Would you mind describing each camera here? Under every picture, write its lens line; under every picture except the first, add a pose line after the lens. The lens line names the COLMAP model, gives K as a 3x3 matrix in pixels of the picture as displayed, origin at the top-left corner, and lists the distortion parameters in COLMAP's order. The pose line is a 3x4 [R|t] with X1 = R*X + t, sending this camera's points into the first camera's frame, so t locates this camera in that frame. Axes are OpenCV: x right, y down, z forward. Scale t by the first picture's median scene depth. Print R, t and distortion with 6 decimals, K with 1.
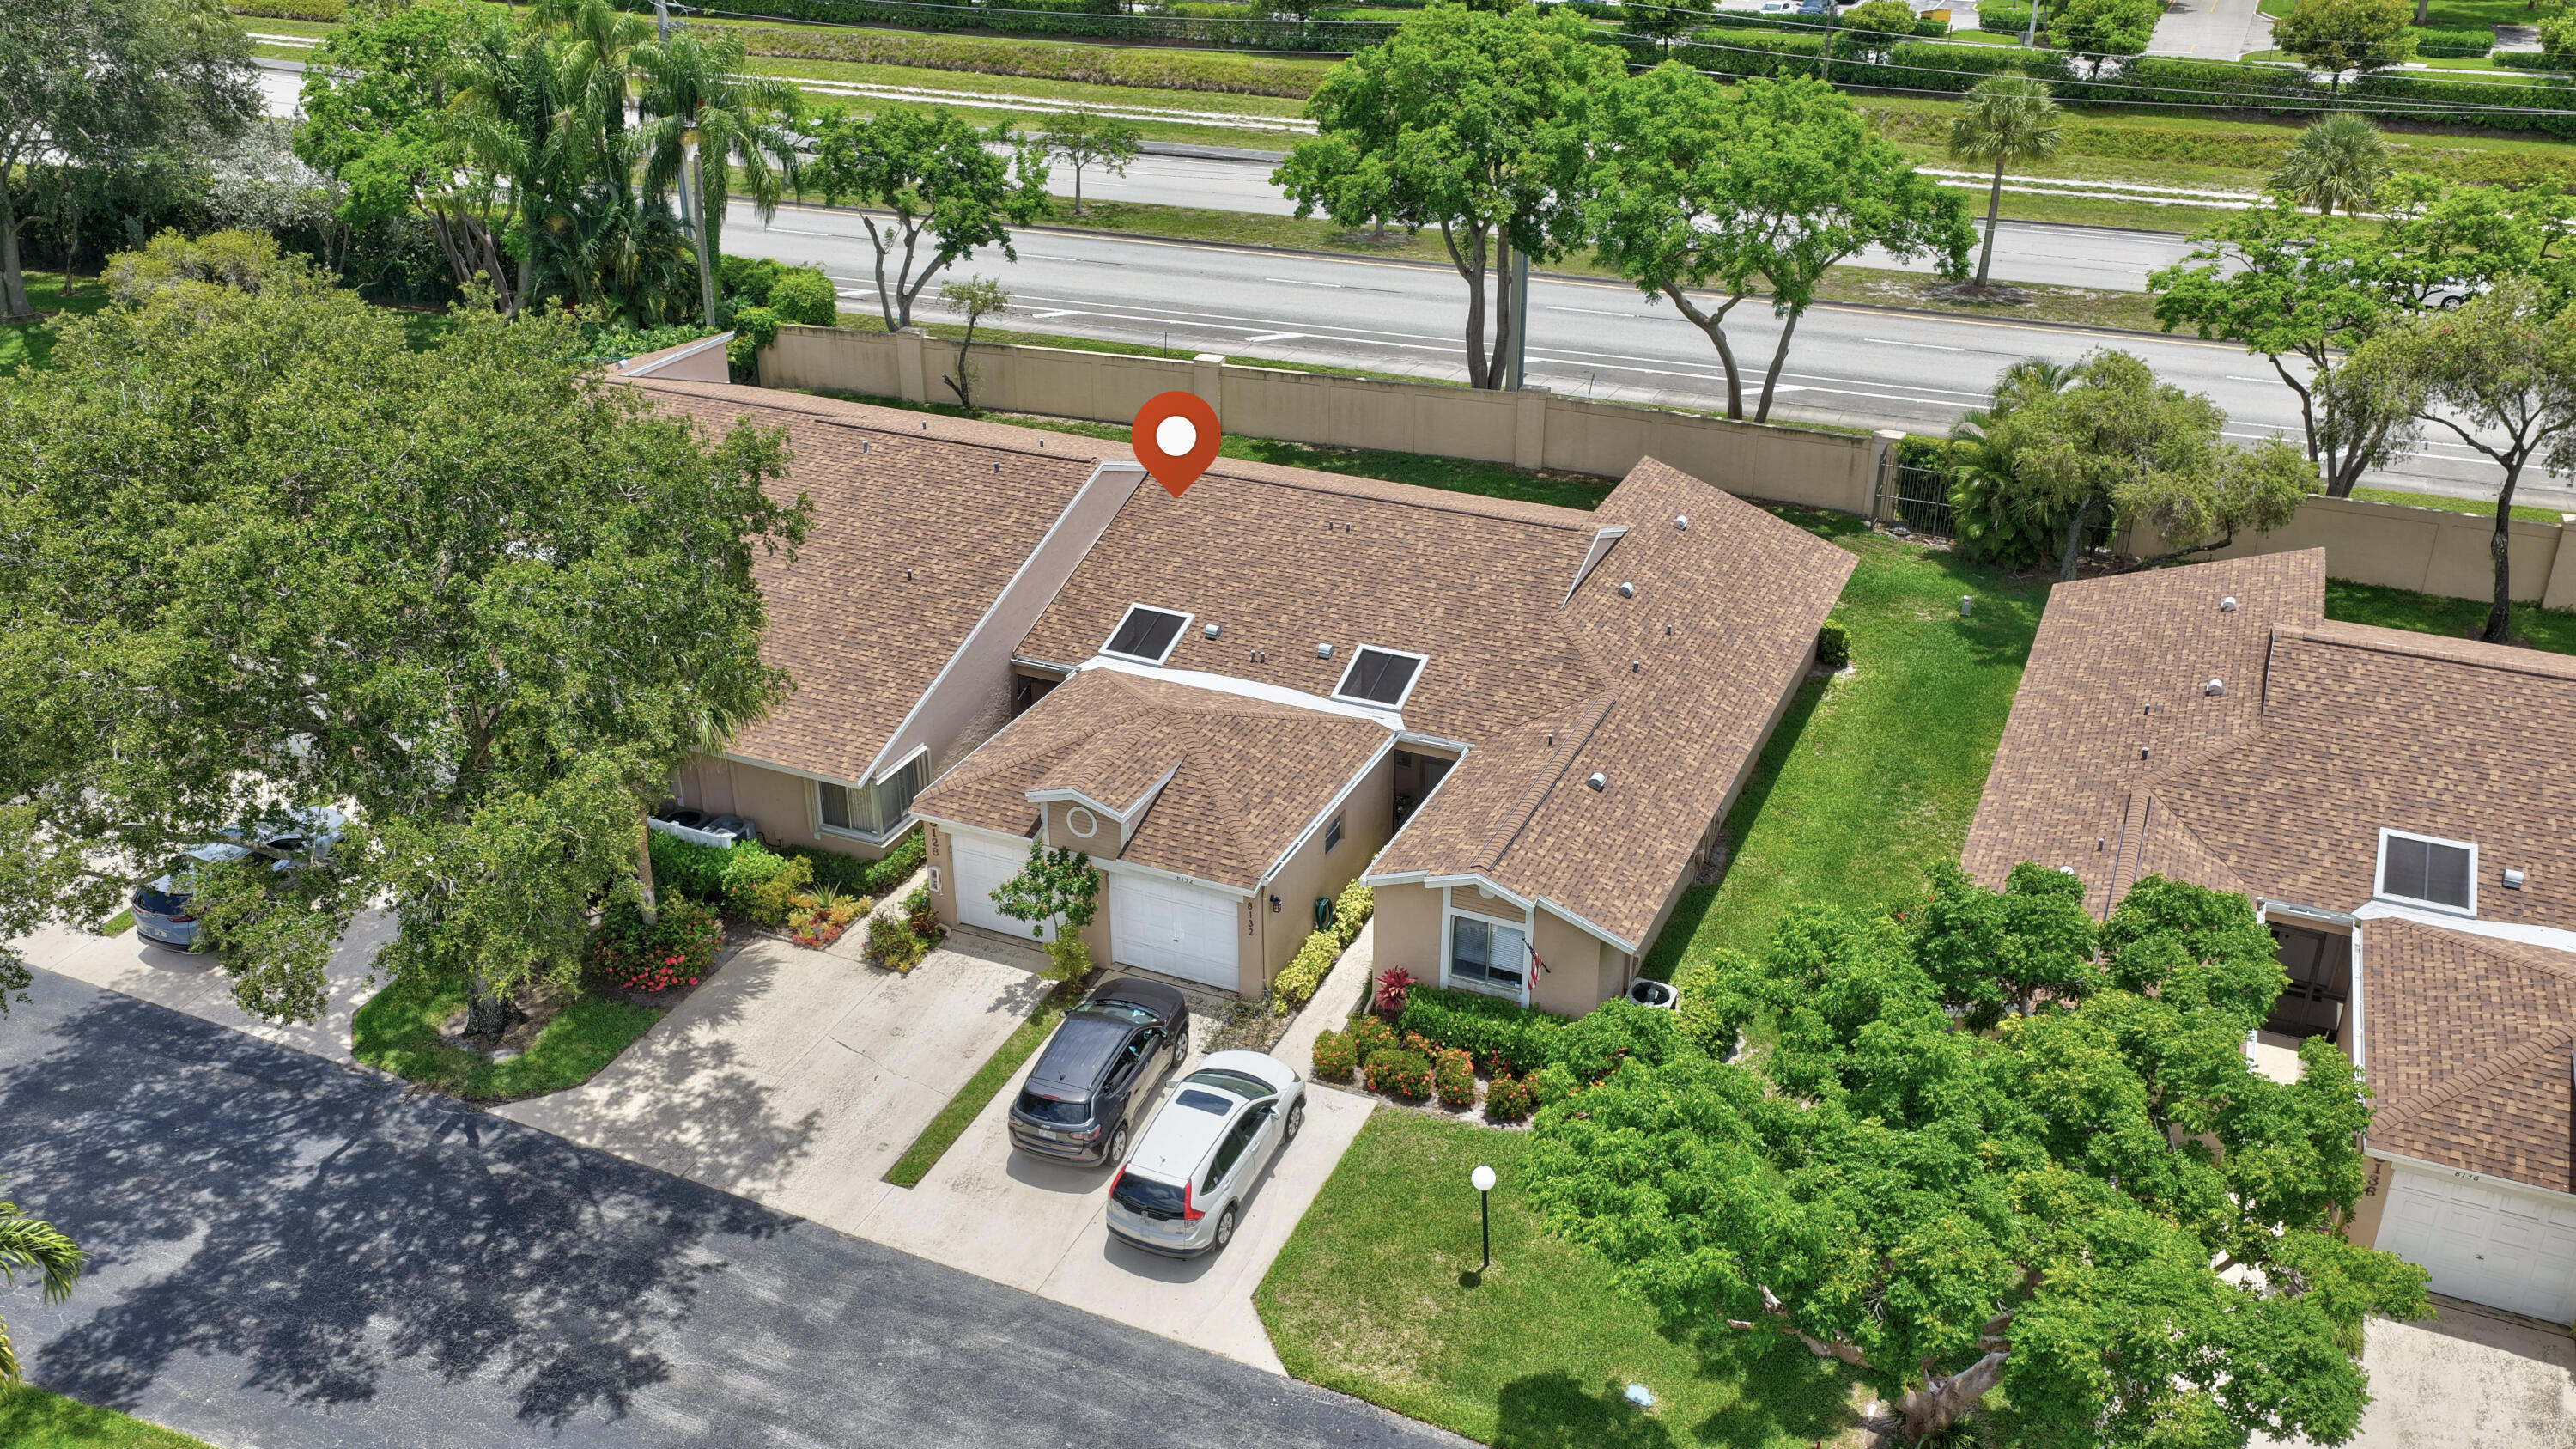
lens RADIAL K [[2129.6, 0, 1281.4], [0, 2129.6, 702.3], [0, 0, 1]] dist [0.007360, 0.005107]
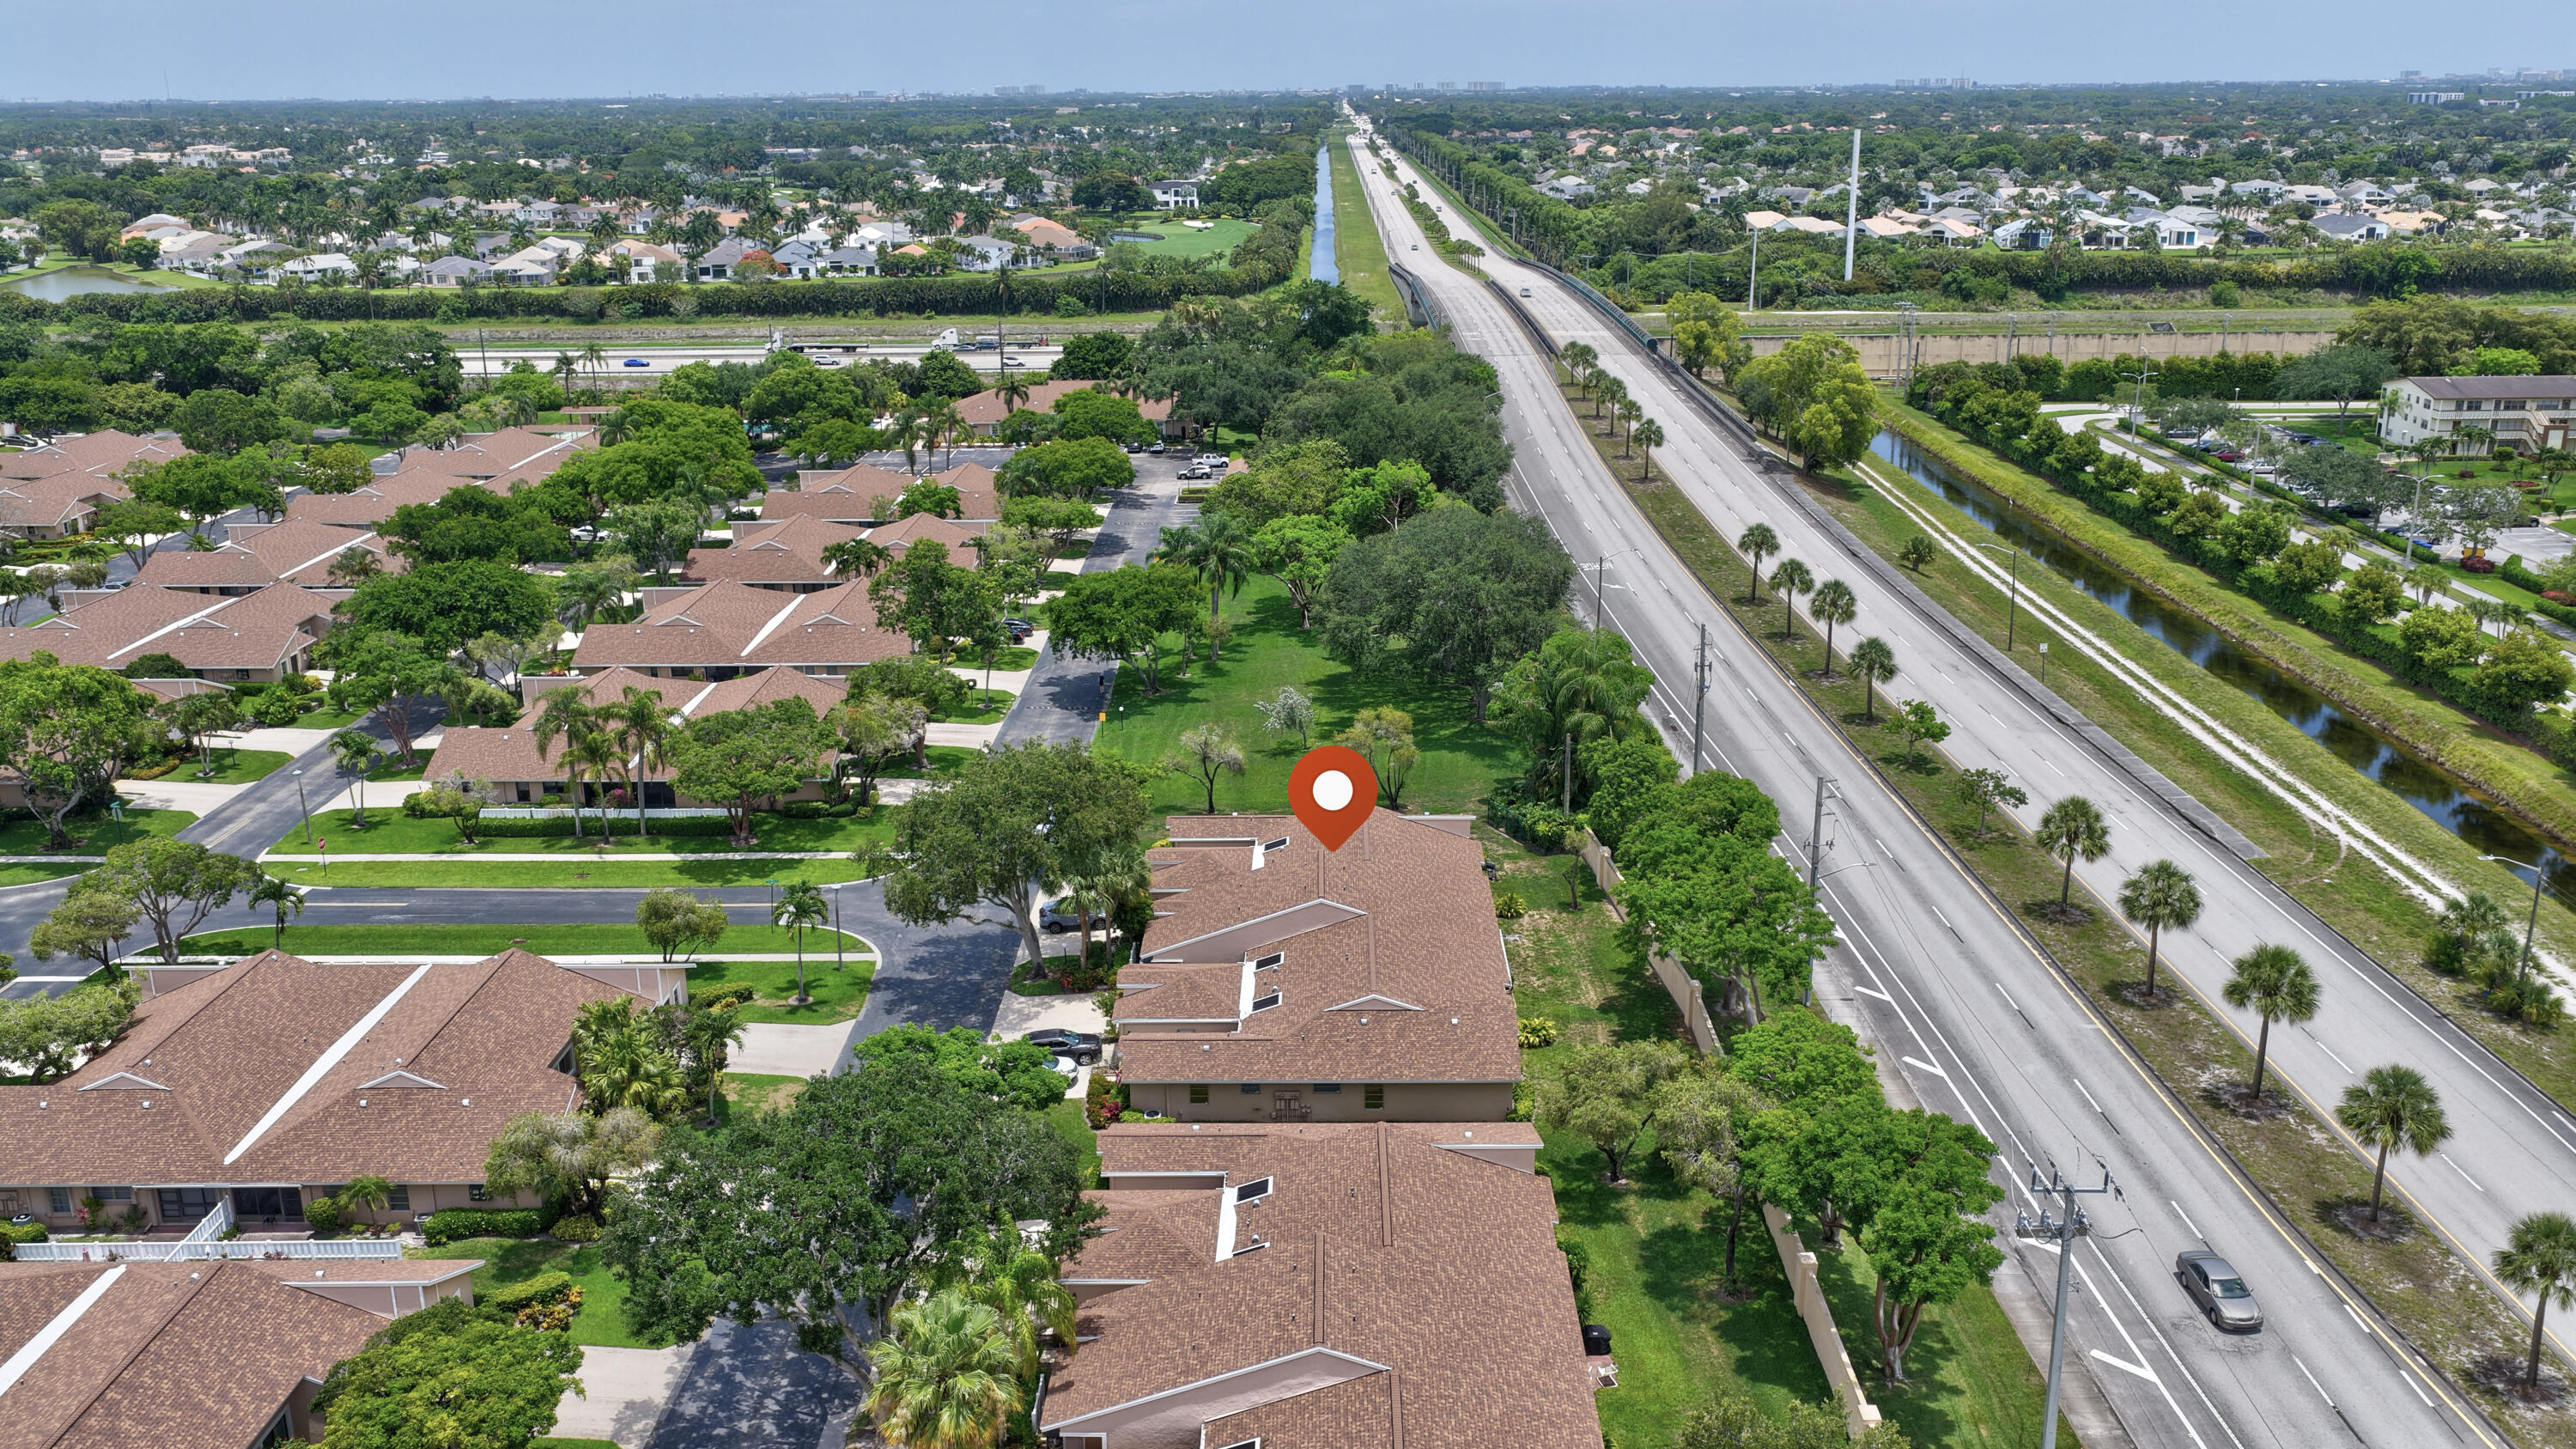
lens RADIAL K [[2129.6, 0, 1286.3], [0, 2129.6, 724.9], [0, 0, 1]] dist [0.007360, 0.005107]
pose [[0.403846, 0.254780, -0.878633, 1.748097], [-0.393441, 0.915447, 0.084618, -0.428277], [0.825901, 0.311517, 0.469941, -0.221035]]
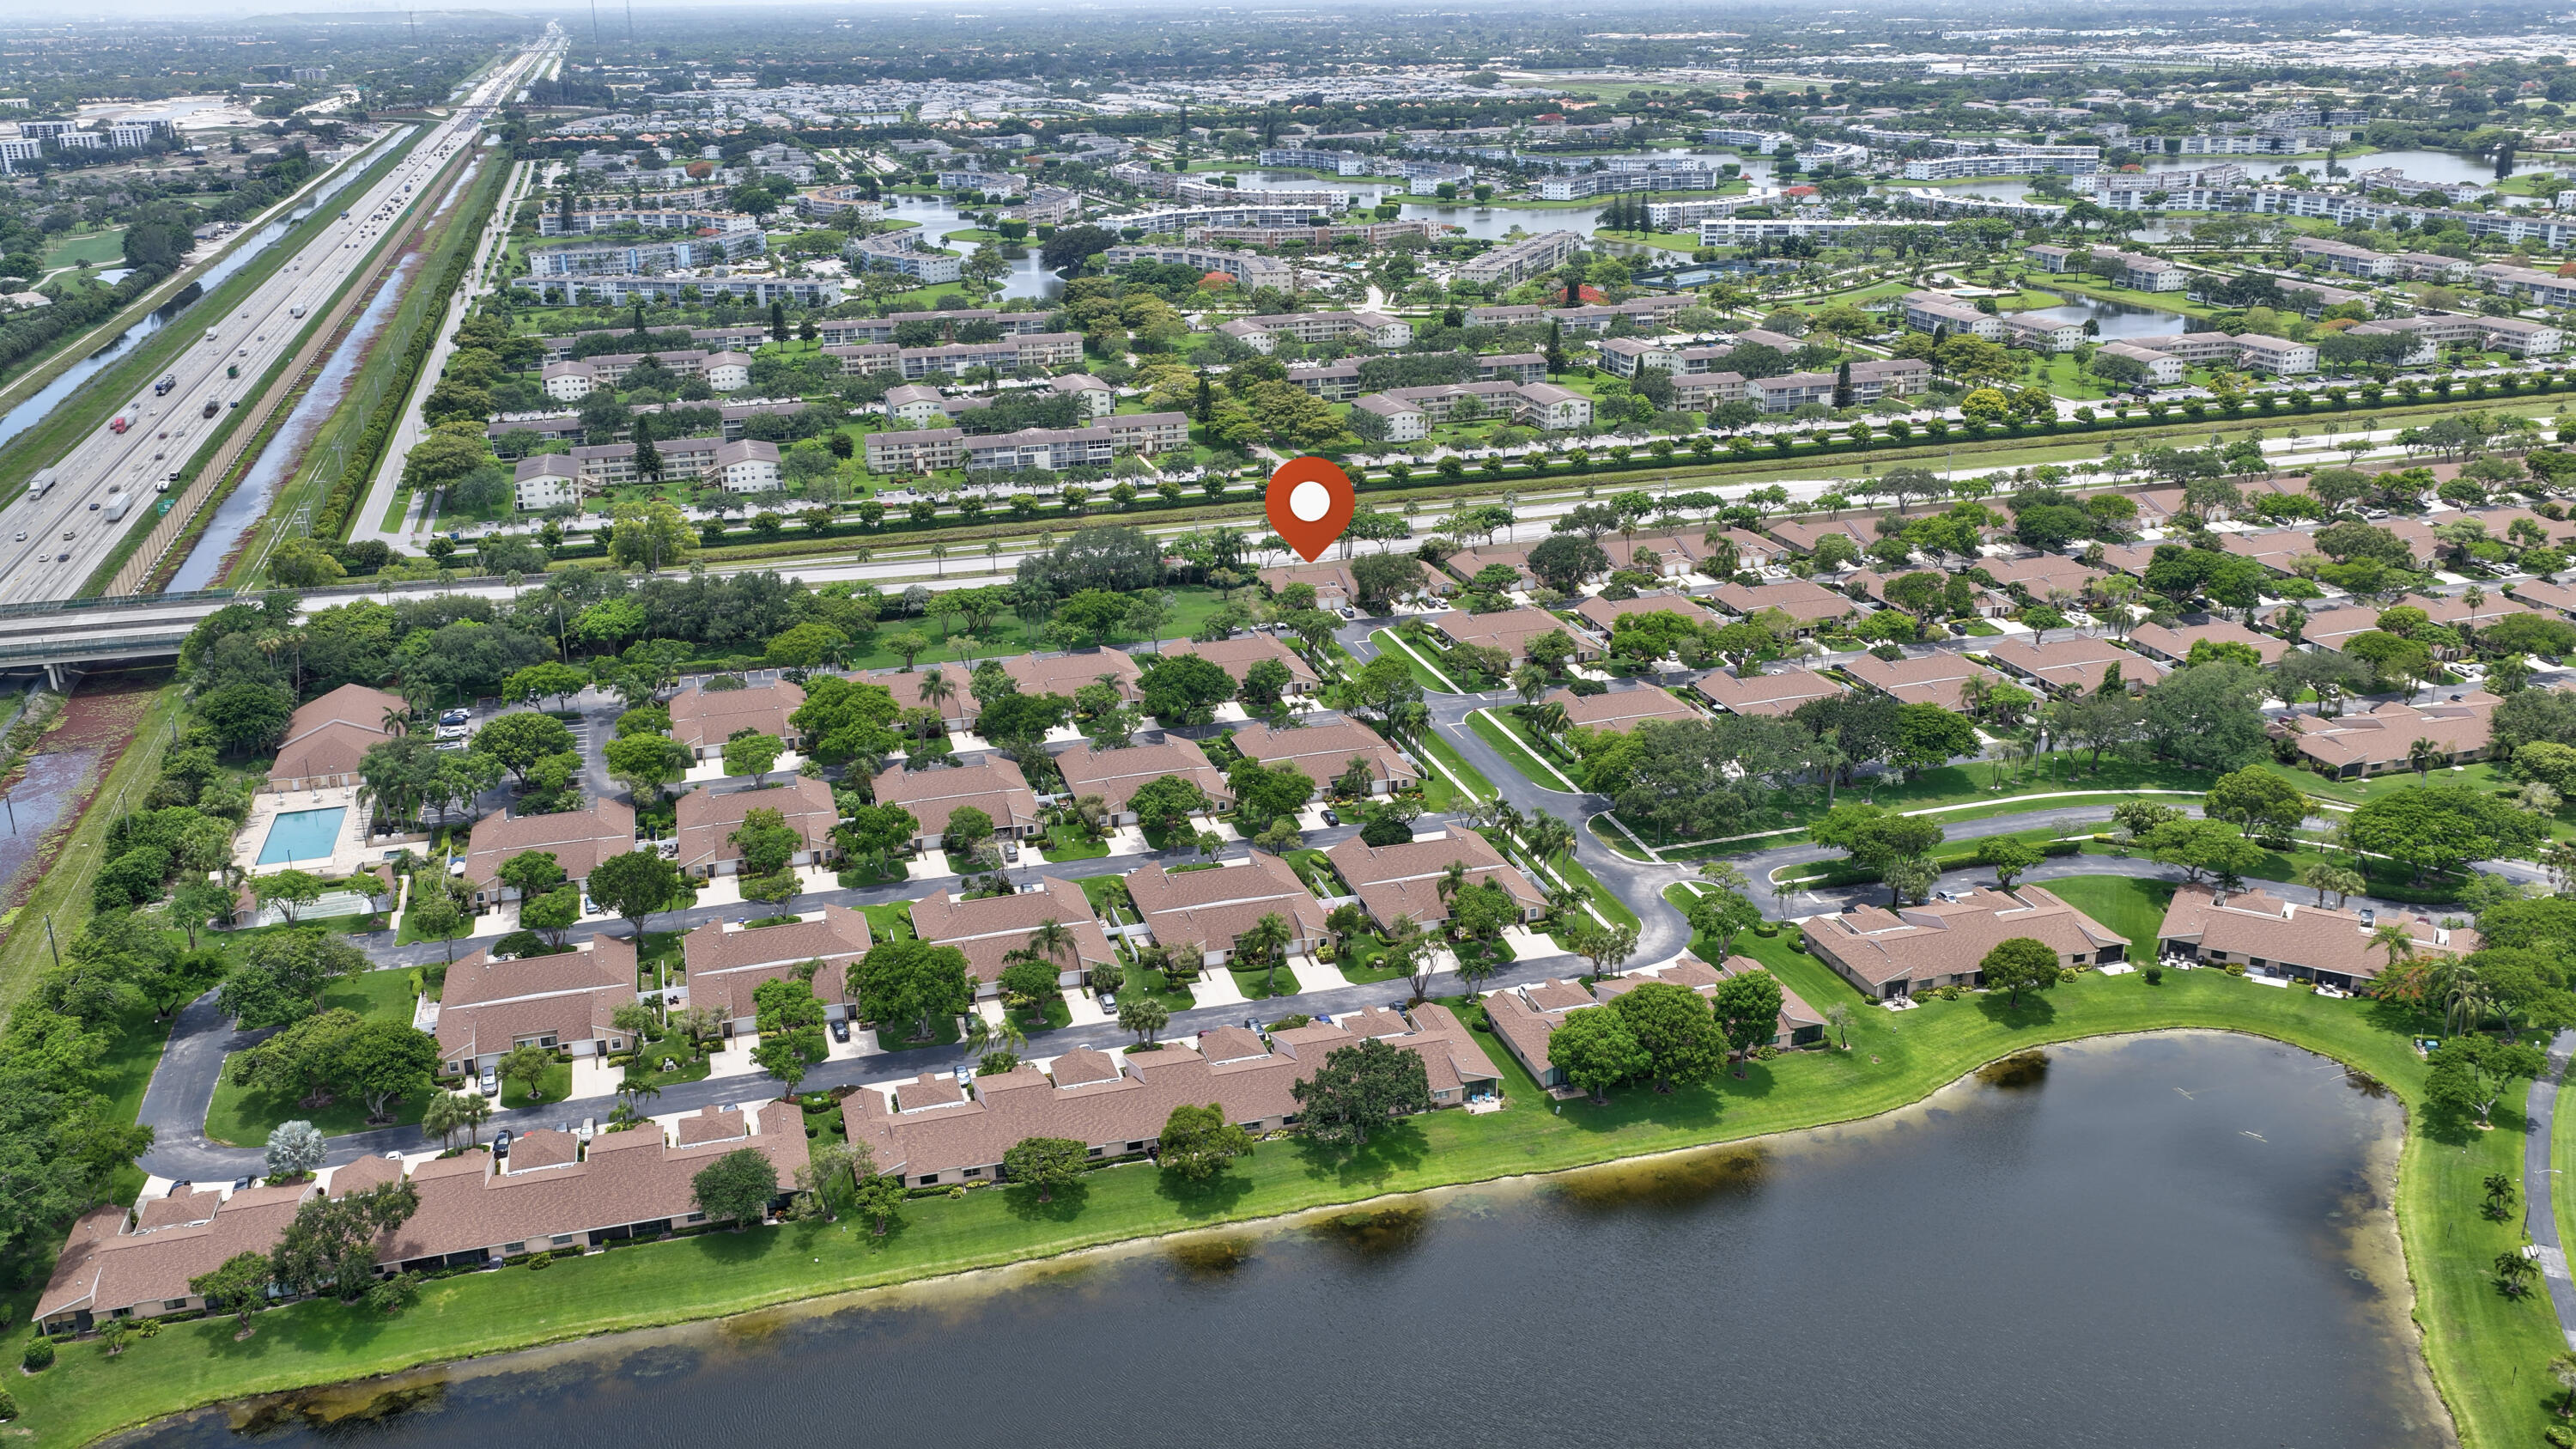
lens RADIAL K [[2129.6, 0, 1290.8], [0, 2129.6, 724.9], [0, 0, 1]] dist [0.007360, 0.005107]
pose [[0.755492, -0.226971, 0.614586, -5.543264], [0.298016, 0.954460, -0.013853, 0.515005], [-0.583454, 0.193622, 0.788728, -5.345389]]
